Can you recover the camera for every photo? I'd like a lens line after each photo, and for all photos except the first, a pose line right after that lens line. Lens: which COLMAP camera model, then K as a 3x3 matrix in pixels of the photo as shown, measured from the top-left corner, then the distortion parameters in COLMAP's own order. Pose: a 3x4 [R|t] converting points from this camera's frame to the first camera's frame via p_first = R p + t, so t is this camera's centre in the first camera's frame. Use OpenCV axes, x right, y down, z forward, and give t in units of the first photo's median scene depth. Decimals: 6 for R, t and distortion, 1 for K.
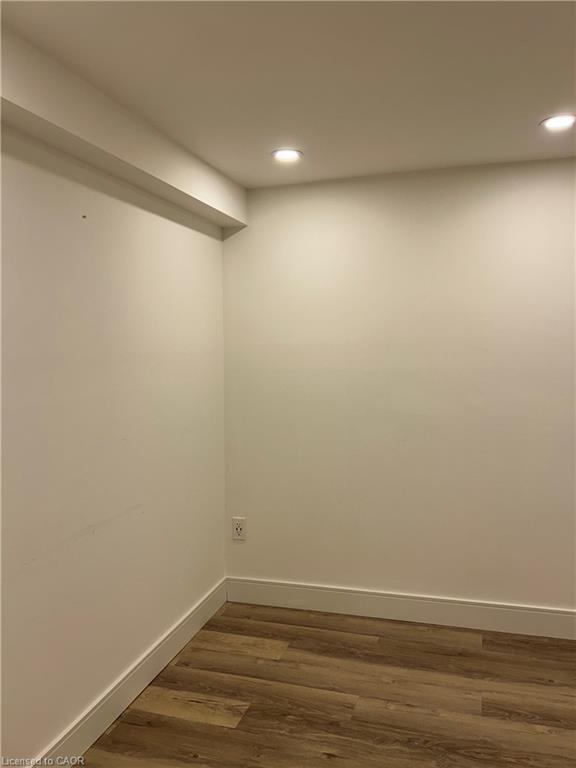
lens RADIAL K [[578.7, 0, 290.1], [0, 578.7, 379.8], [0, 0, 1]] dist [0.048440, -0.055768]
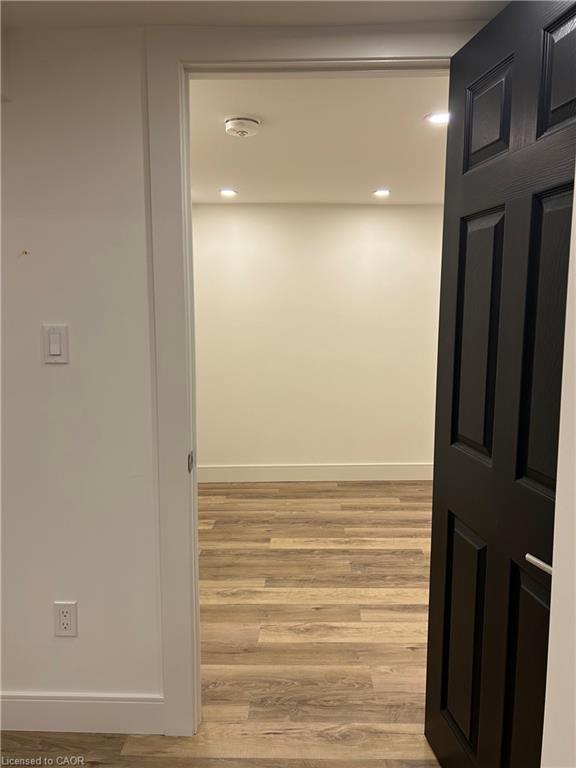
lens RADIAL K [[578.7, 0, 285.1], [0, 578.7, 389.6], [0, 0, 1]] dist [0.048440, -0.055768]
pose [[0.959960, -0.028473, 0.278686, -0.319297], [0.006064, 0.996700, 0.080944, 0.029408], [-0.280071, -0.076013, 0.956965, -0.635839]]
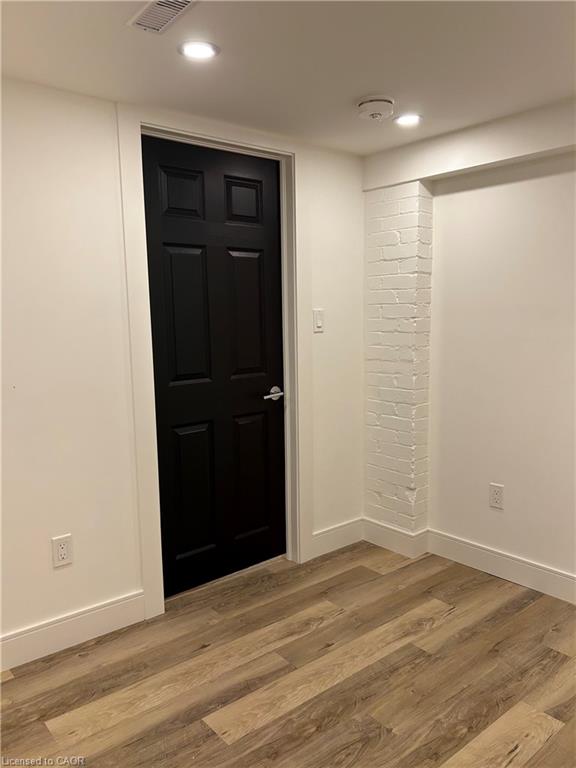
lens RADIAL K [[578.7, 0, 284.3], [0, 578.7, 385.6], [0, 0, 1]] dist [0.048440, -0.055768]
pose [[-0.525300, 0.131831, -0.840643, 0.856673], [-0.030248, 0.984408, 0.173278, -0.048735], [0.850379, 0.116450, -0.513122, 0.798930]]
